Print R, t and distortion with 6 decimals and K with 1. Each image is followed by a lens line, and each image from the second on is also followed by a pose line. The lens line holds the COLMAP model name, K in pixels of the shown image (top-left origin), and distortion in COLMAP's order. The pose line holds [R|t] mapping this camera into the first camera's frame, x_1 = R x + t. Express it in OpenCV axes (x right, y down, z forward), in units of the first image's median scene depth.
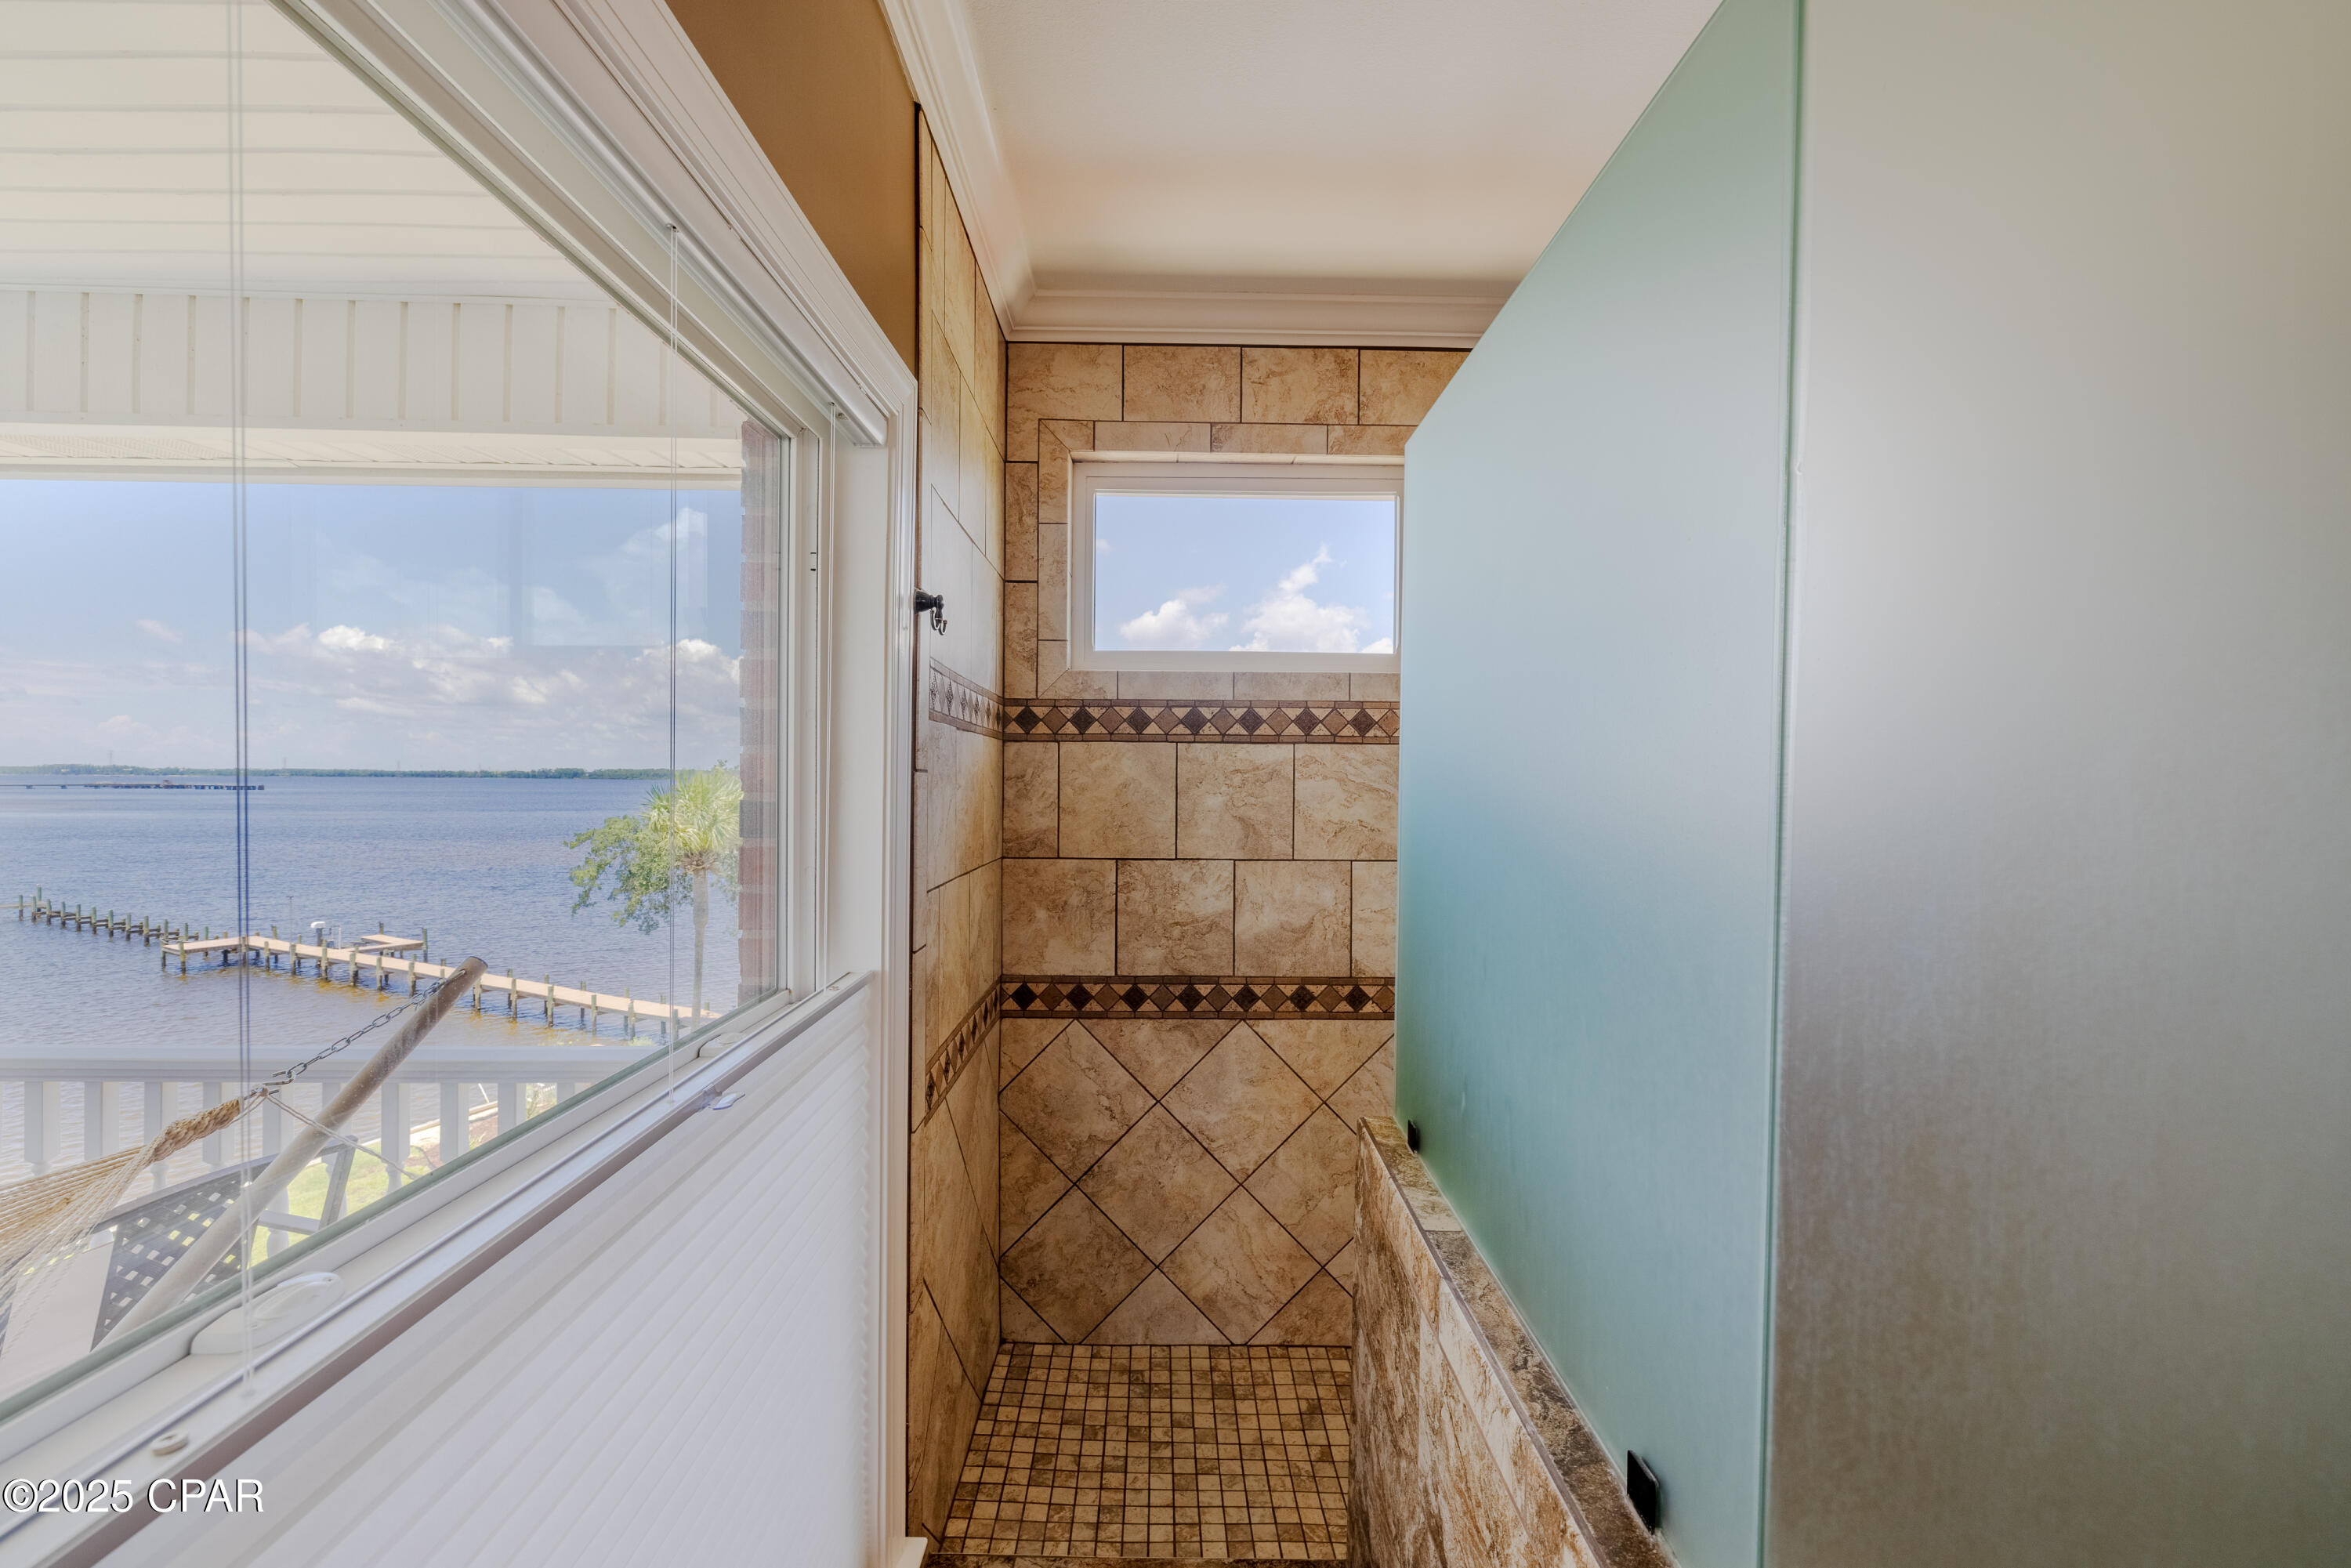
lens RADIAL K [[984.5, 0, 1163.5], [0, 984.5, 794.6], [0, 0, 1]] dist [0.001238, -0.000087]
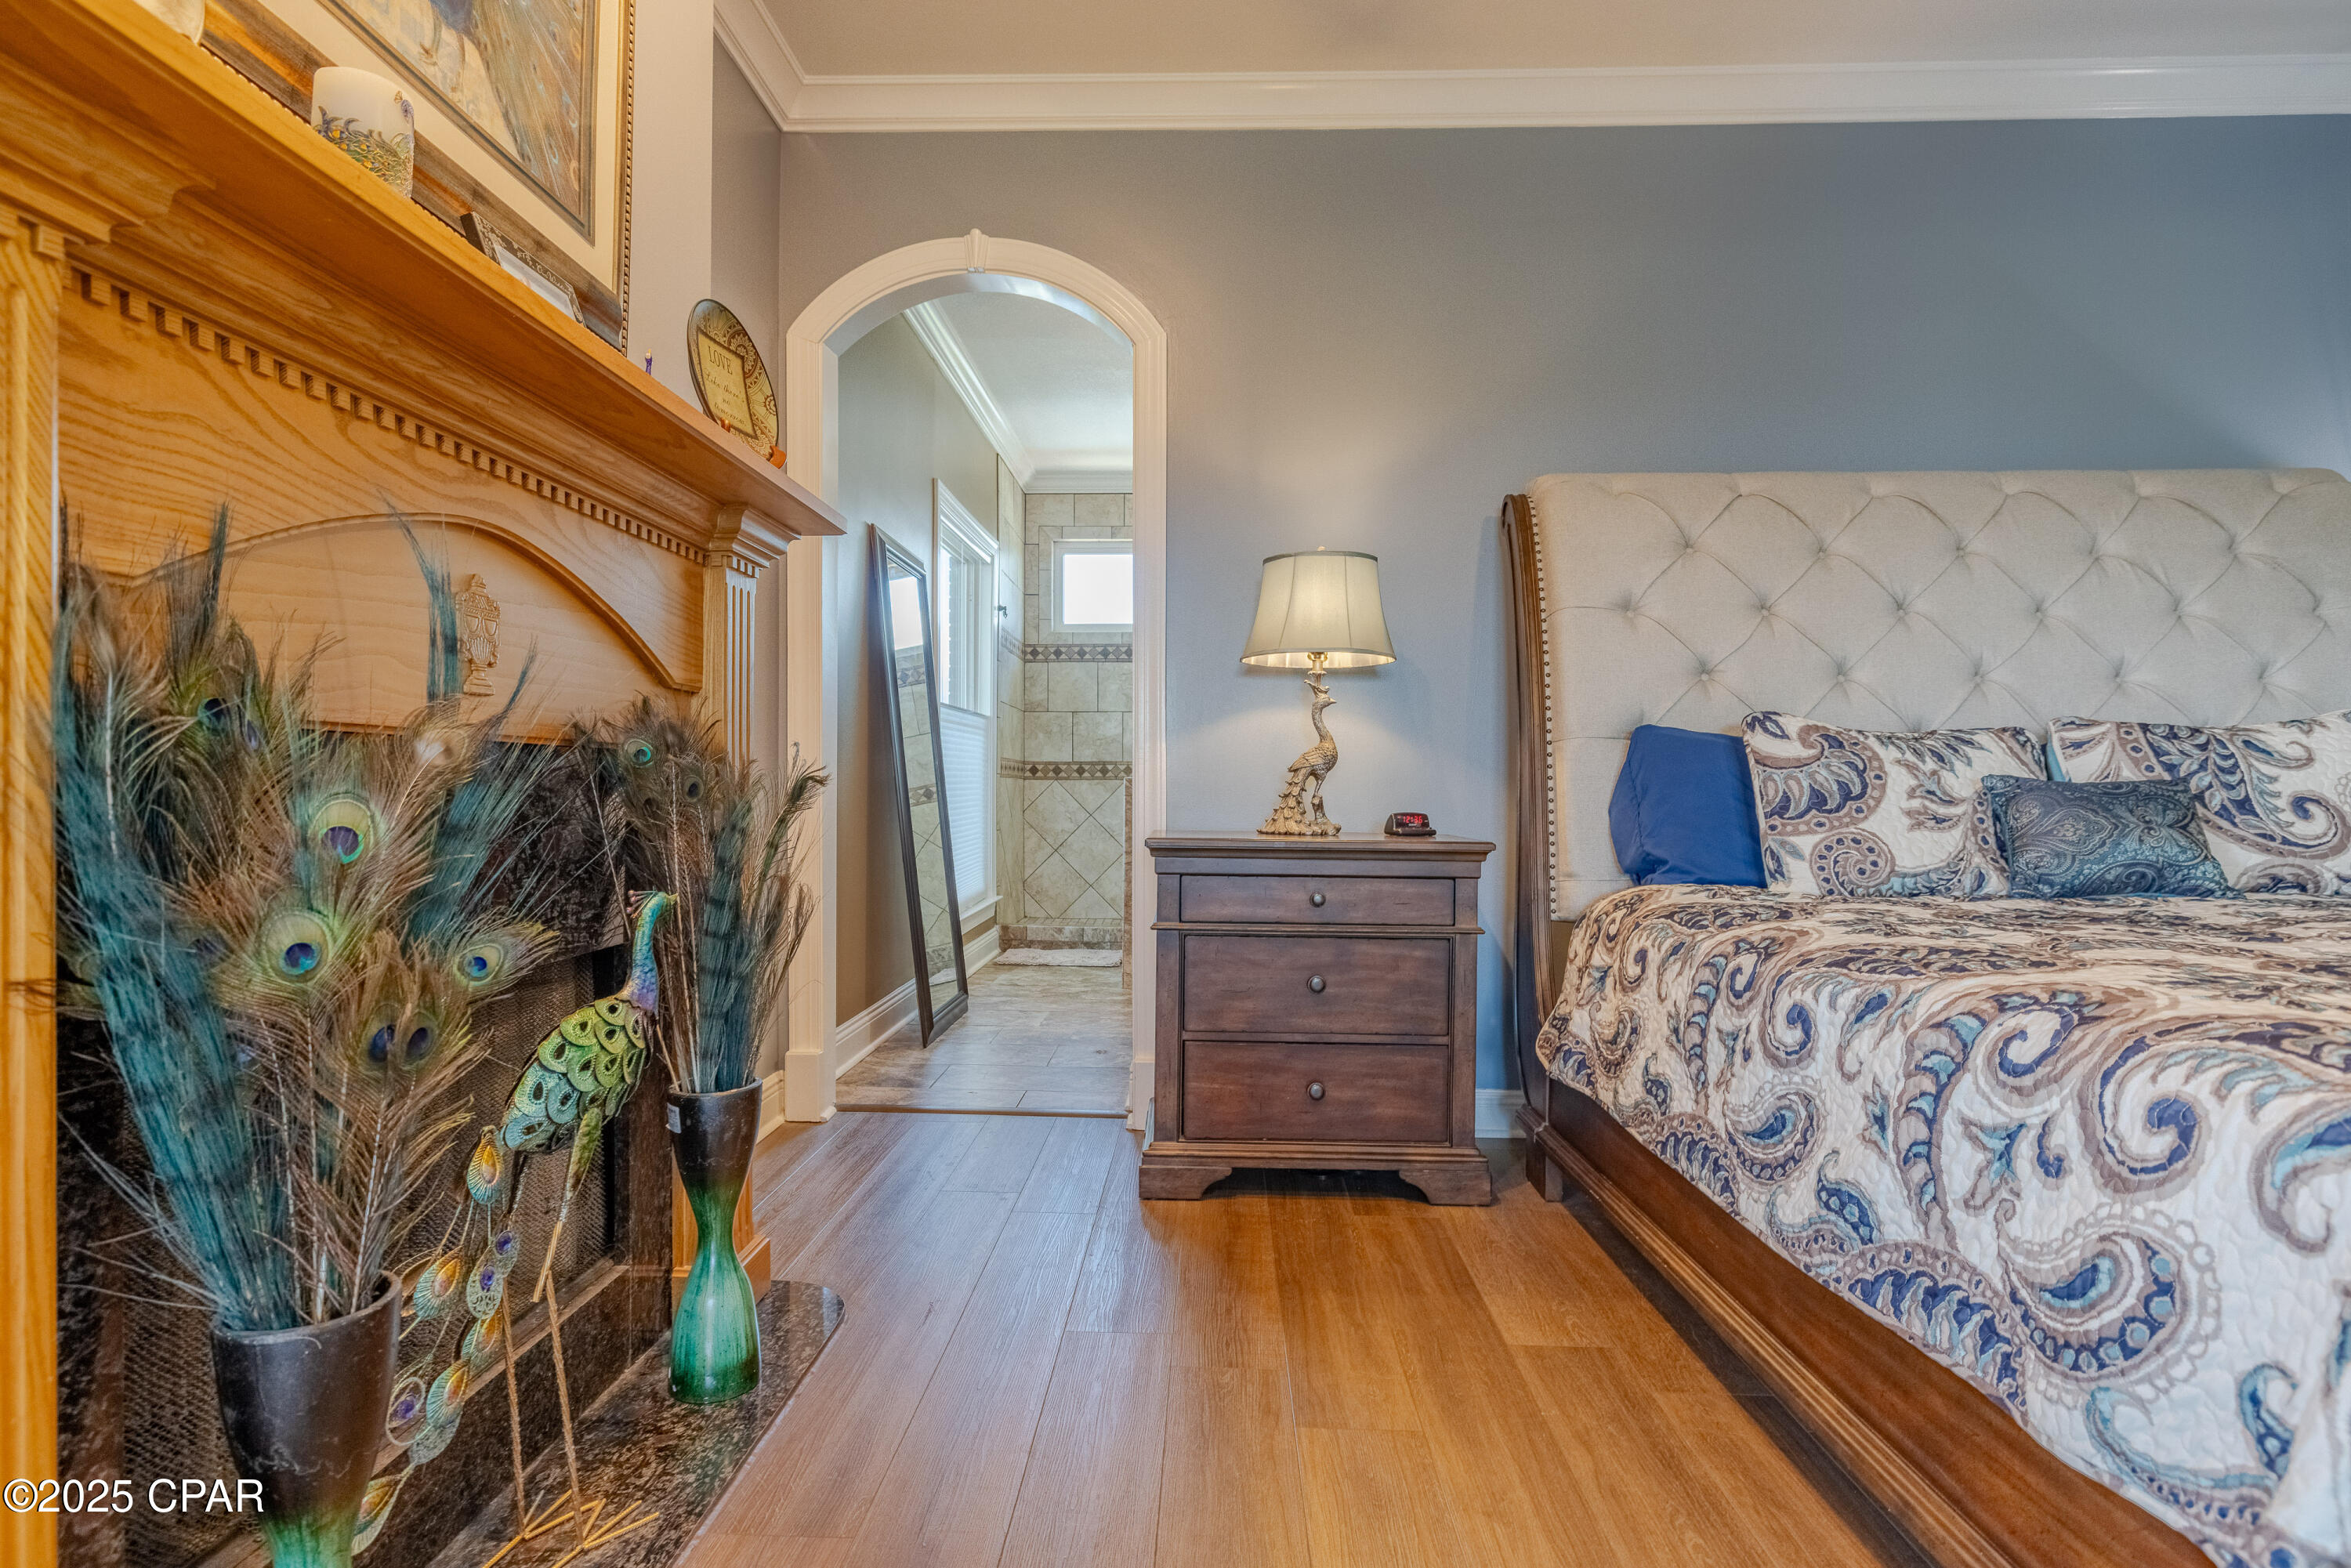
lens RADIAL K [[1164.2, 0, 1168.5], [0, 1164.2, 782.6], [0, 0, 1]] dist [-0.003747, 0.000963]
pose [[0.999300, -0.007183, -0.036707, 0.282452], [0.006503, 0.999806, -0.018593, 0.287808], [0.036834, 0.018341, 0.999153, -1.767198]]
